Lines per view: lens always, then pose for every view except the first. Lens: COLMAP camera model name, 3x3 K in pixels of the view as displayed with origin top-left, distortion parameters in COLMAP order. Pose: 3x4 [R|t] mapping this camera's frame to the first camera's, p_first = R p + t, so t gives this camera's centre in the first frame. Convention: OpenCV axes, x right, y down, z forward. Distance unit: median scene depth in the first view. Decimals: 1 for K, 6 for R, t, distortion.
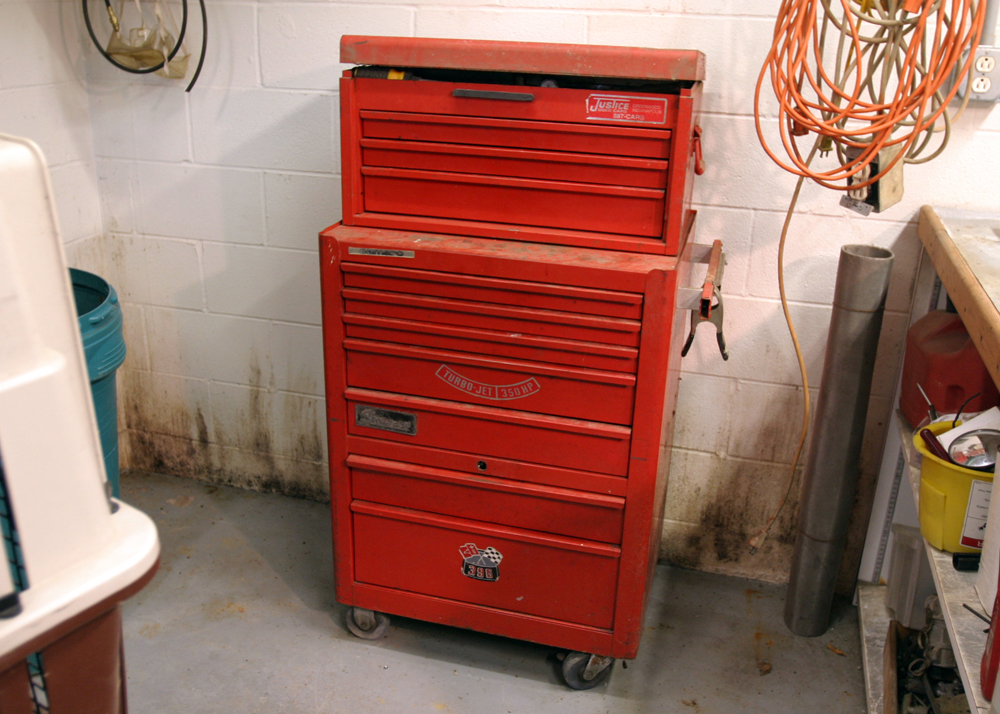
lens RADIAL K [[891.8, 0, 501.3], [0, 891.8, 357.3], [0, 0, 1]] dist [-0.001578, -0.000354]
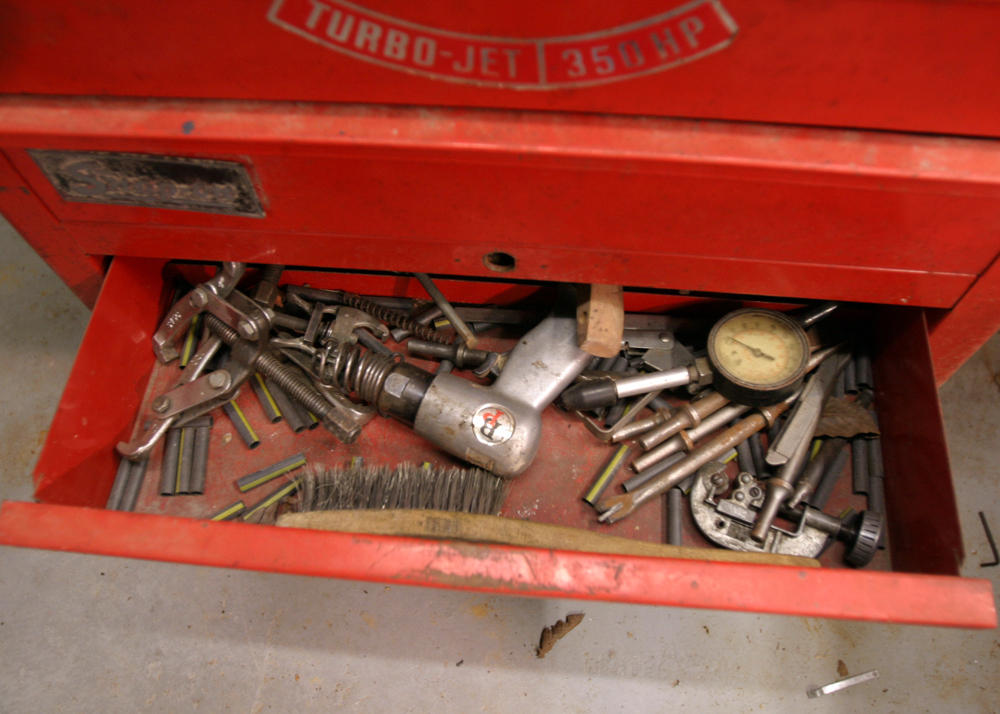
lens RADIAL K [[771.1, 0, 502.7], [0, 771.1, 356.1], [0, 0, 1]] dist [-0.028068, -0.000523]
pose [[0.982240, -0.186687, 0.018796, -0.033902], [0.123917, 0.720656, 0.682129, -0.046171], [-0.140890, -0.667685, 0.730990, 0.790986]]
